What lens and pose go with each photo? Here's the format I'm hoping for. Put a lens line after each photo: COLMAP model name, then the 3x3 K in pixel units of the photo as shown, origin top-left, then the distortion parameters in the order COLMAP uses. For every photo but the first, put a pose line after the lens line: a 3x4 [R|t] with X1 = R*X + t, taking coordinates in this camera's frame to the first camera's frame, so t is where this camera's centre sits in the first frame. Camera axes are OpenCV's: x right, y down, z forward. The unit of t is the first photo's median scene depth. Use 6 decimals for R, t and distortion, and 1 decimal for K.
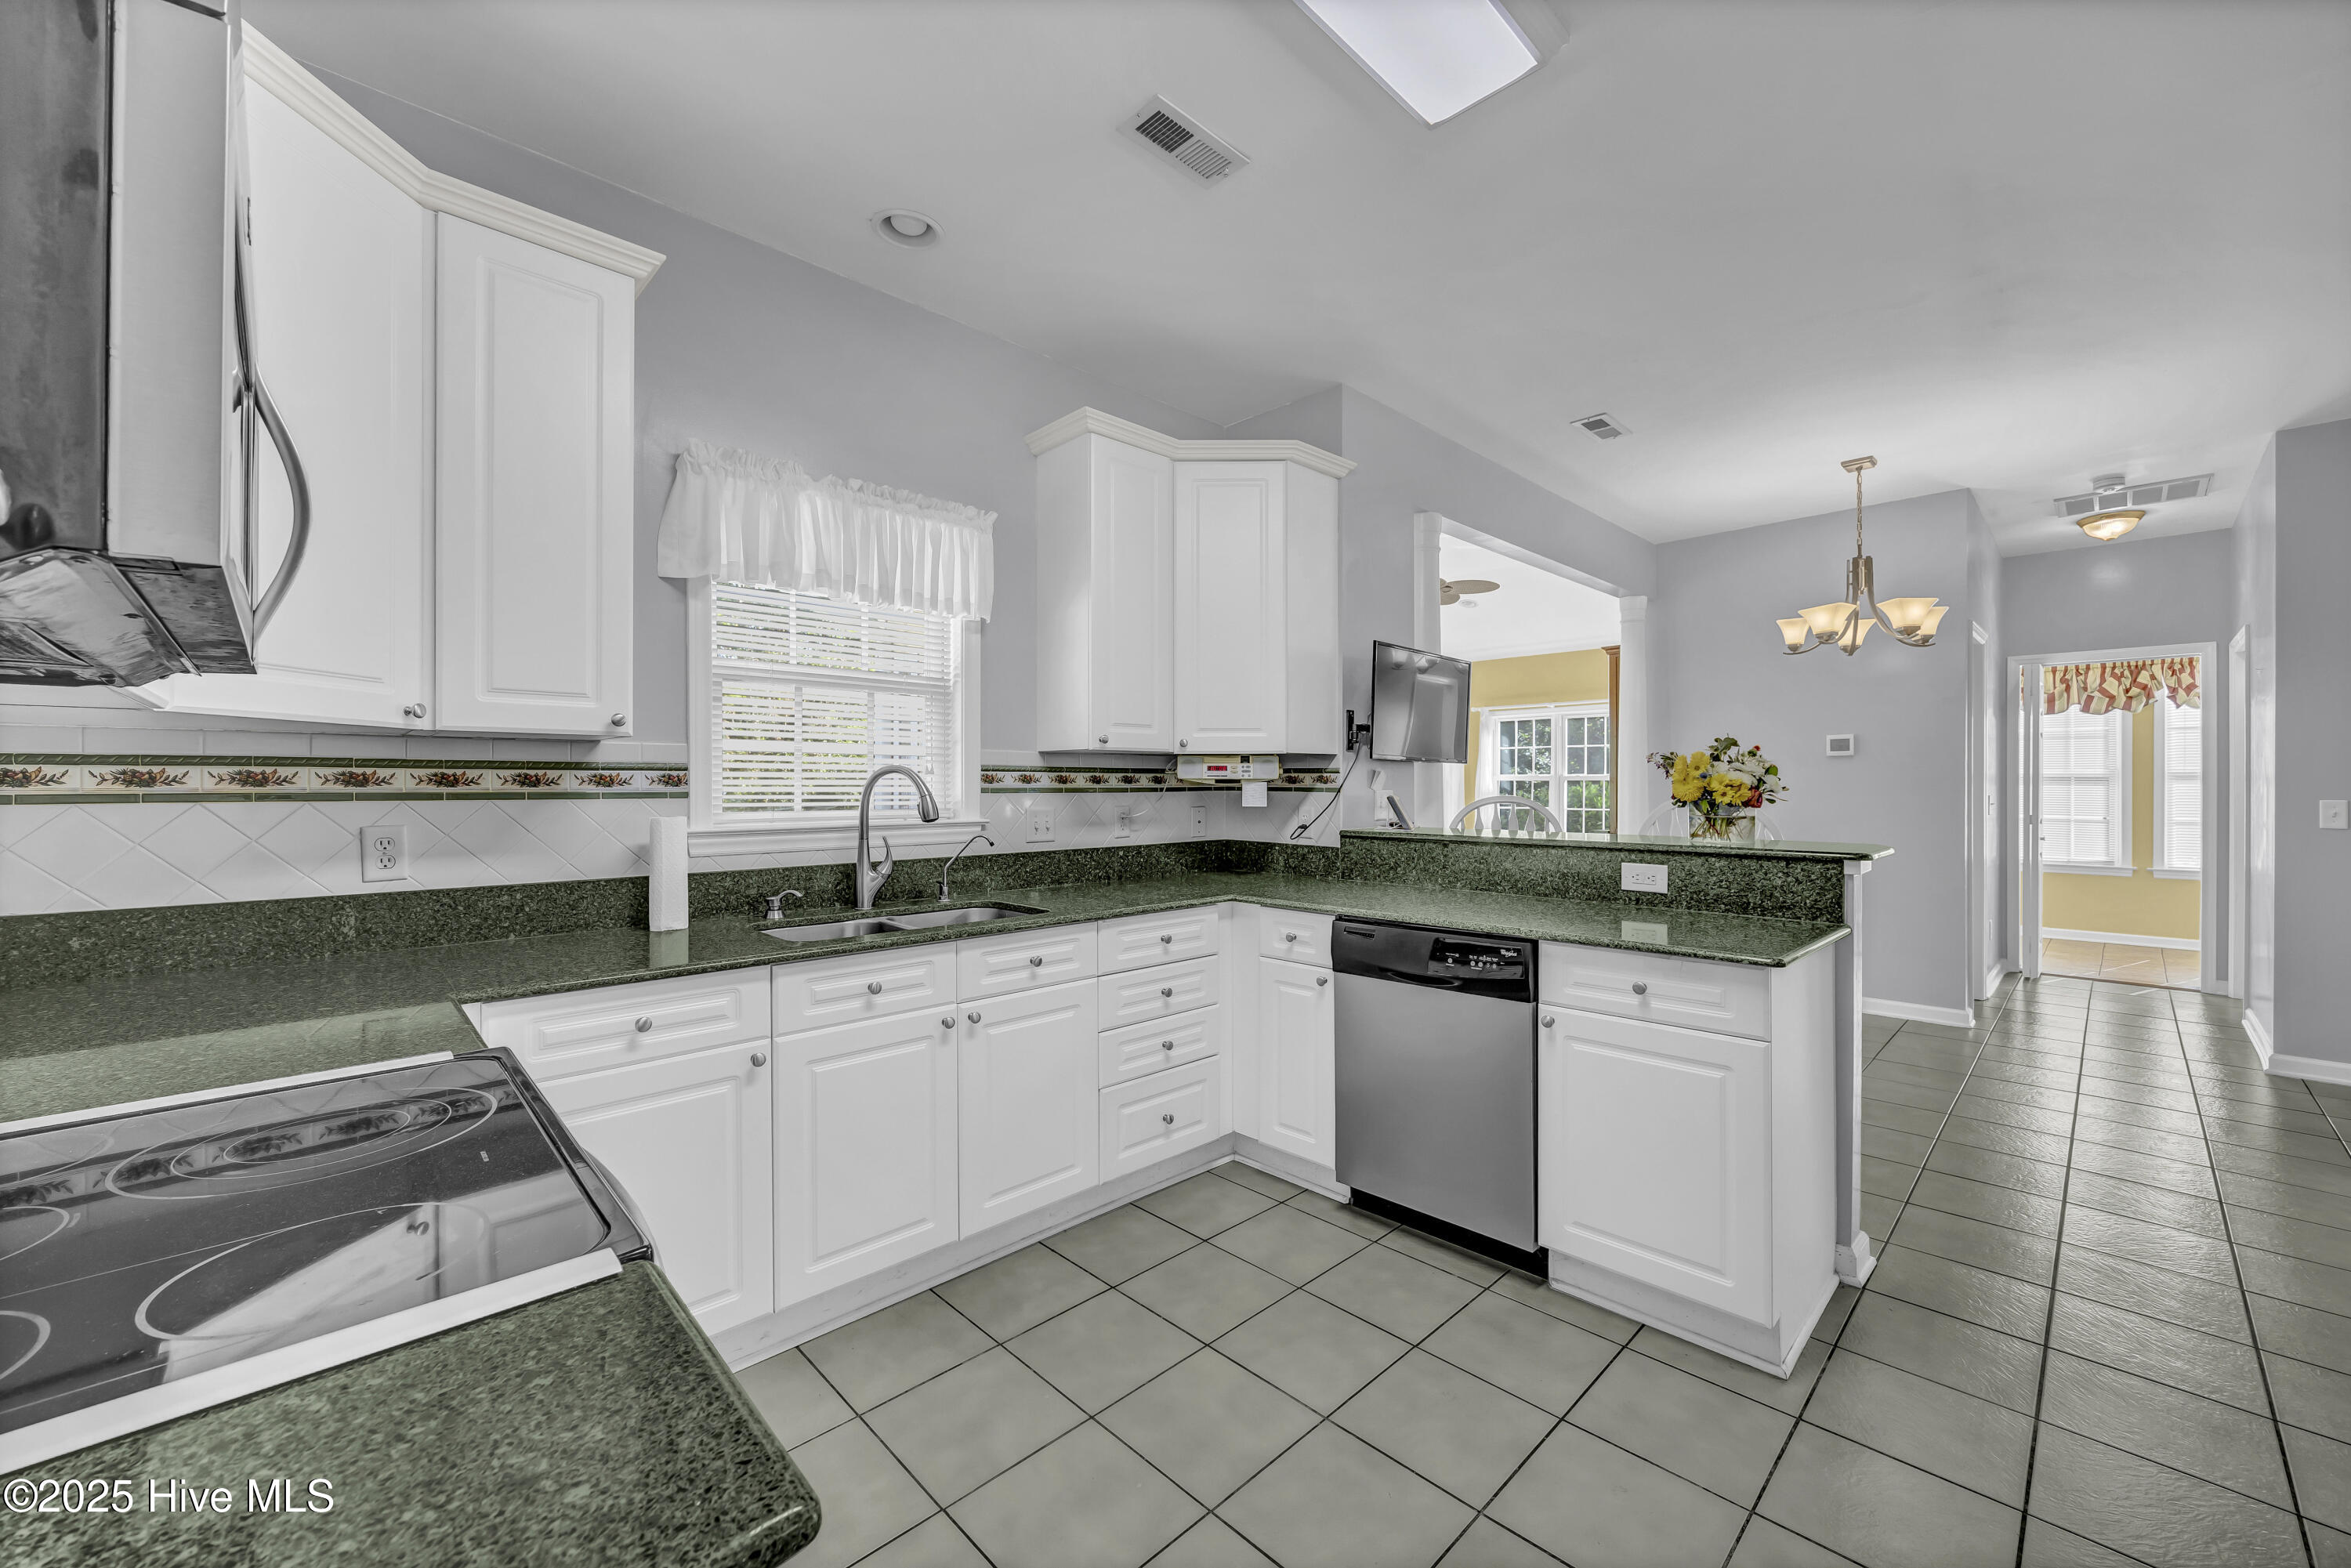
lens RADIAL K [[911.9, 0, 1183.2], [0, 911.9, 777.8], [0, 0, 1]] dist [-0.000779, -0.002207]
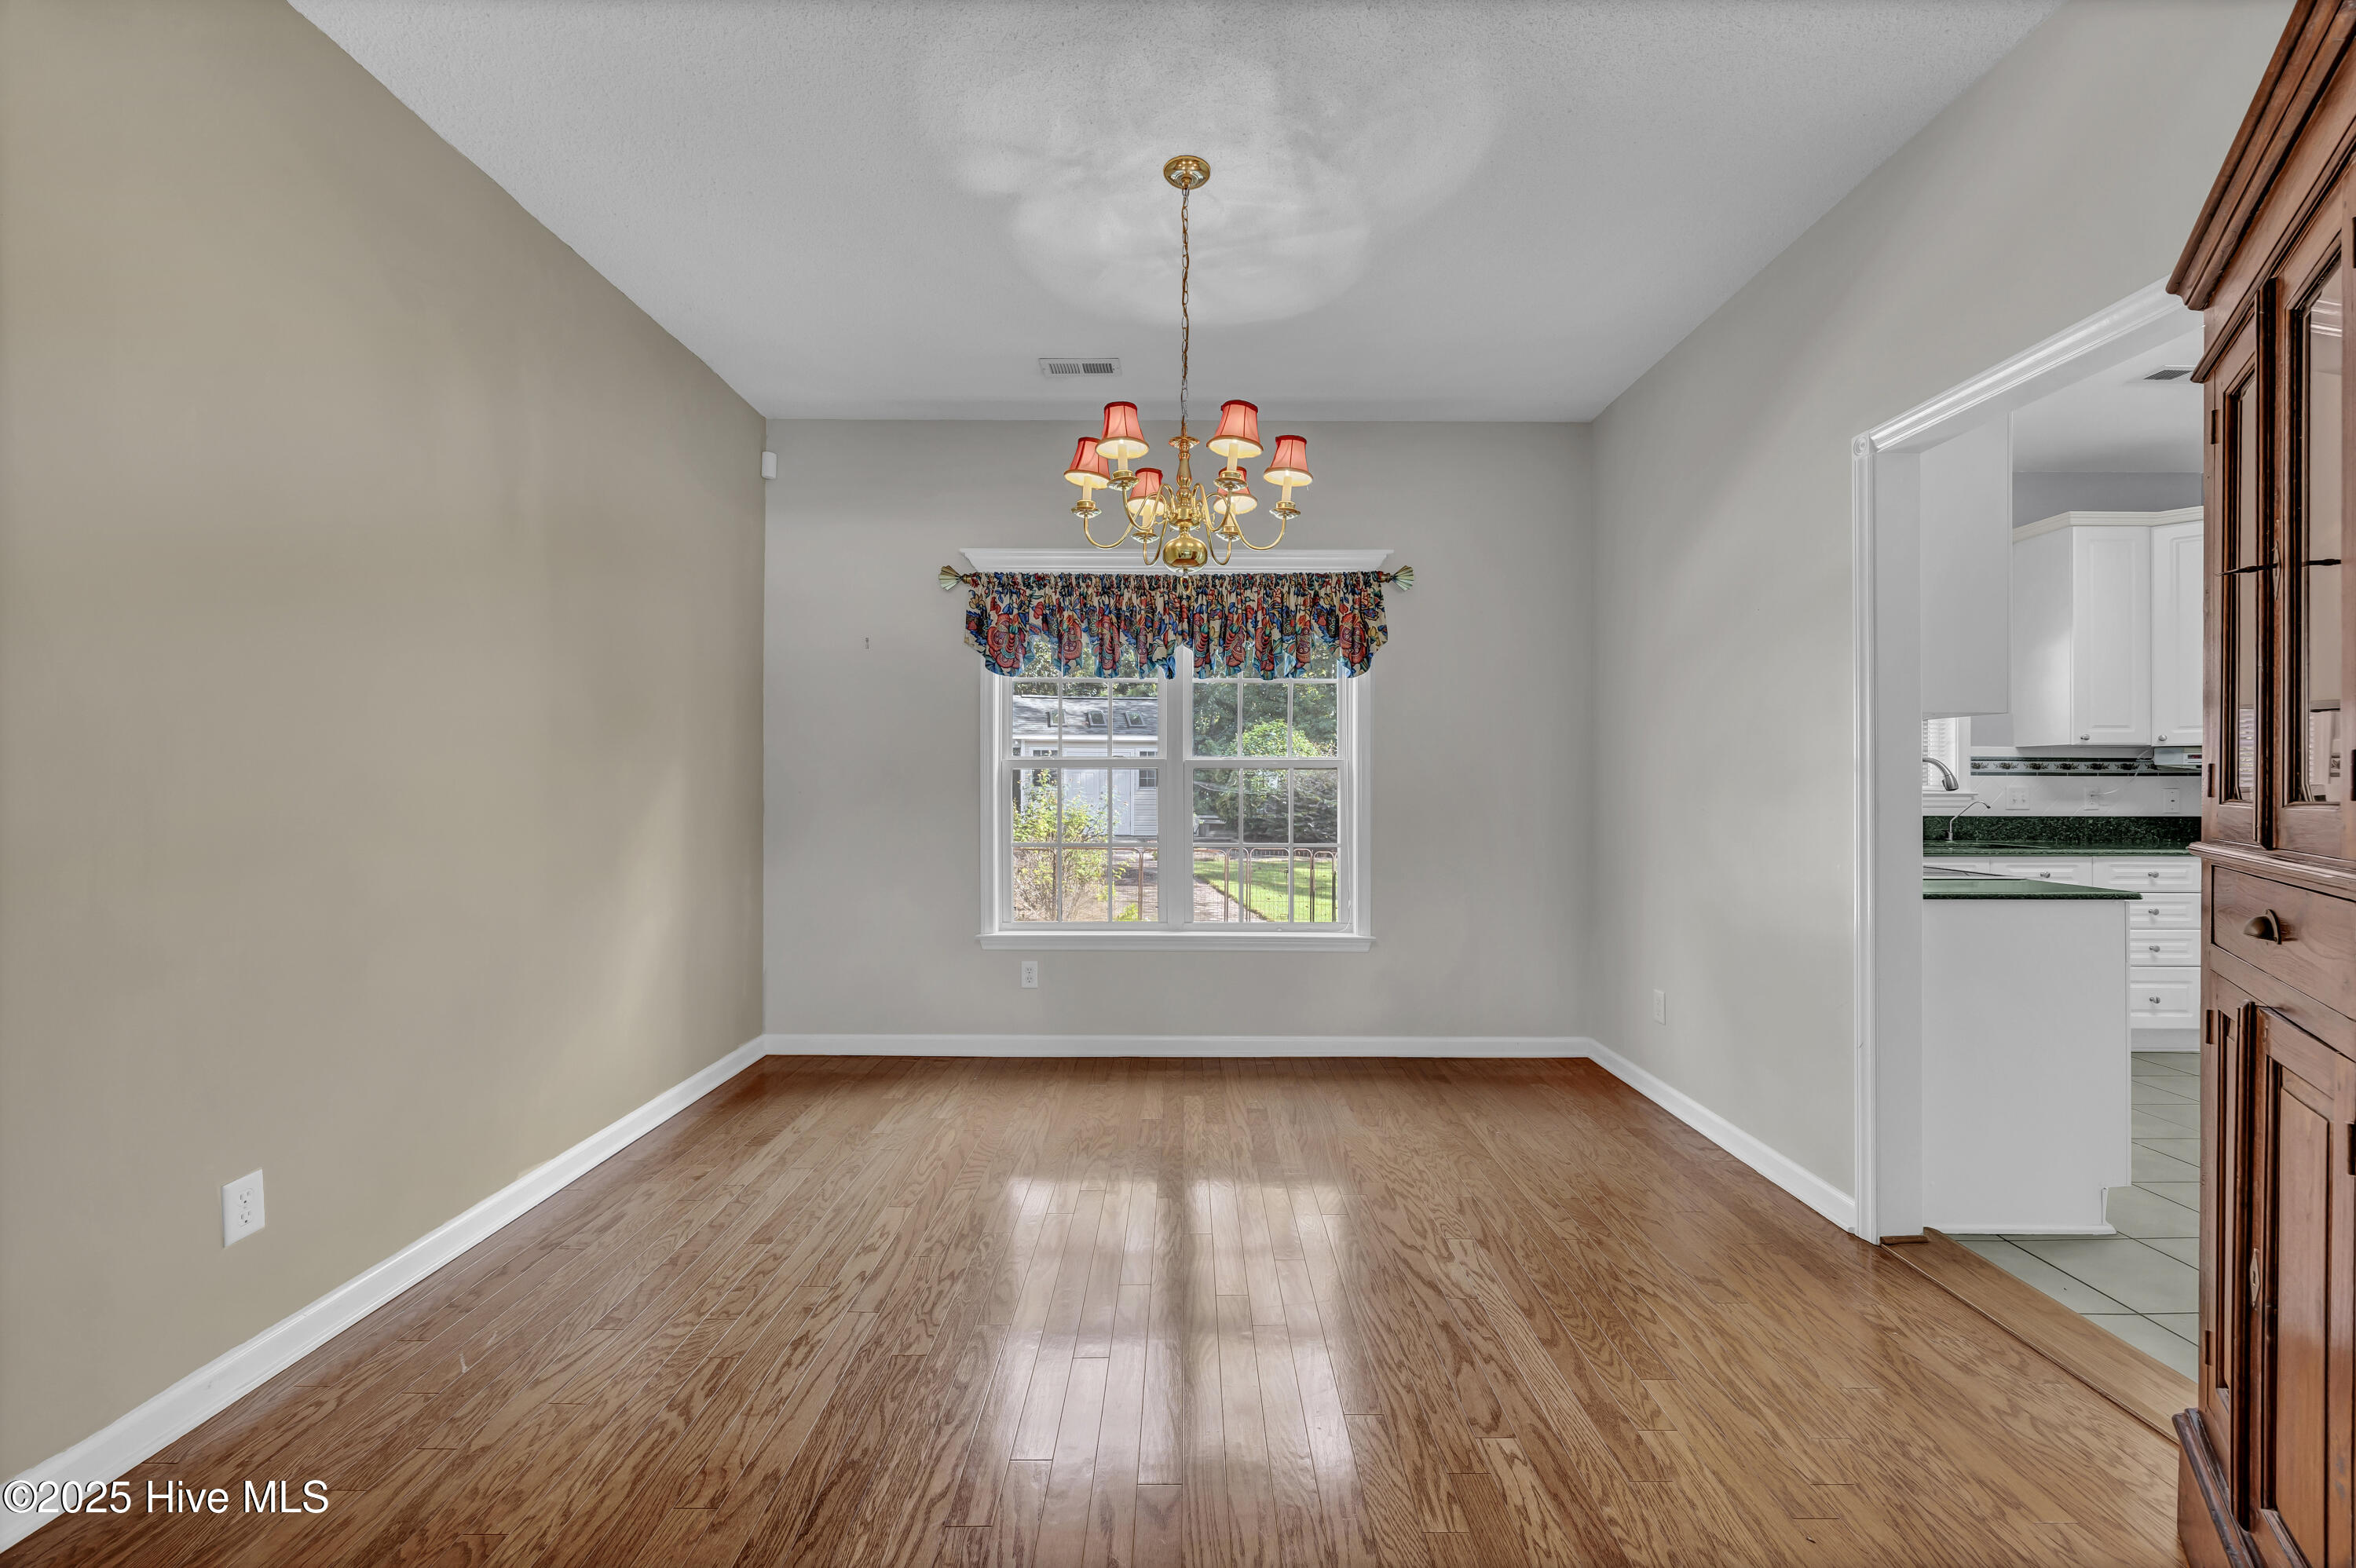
lens RADIAL K [[913.7, 0, 1185.7], [0, 913.7, 777.8], [0, 0, 1]] dist [-0.000779, -0.002207]
pose [[0.720998, -0.000242, -0.692938, -0.105805], [0.001652, 0.999998, 0.001370, 0.015535], [0.692936, -0.002133, 0.720996, -0.940402]]
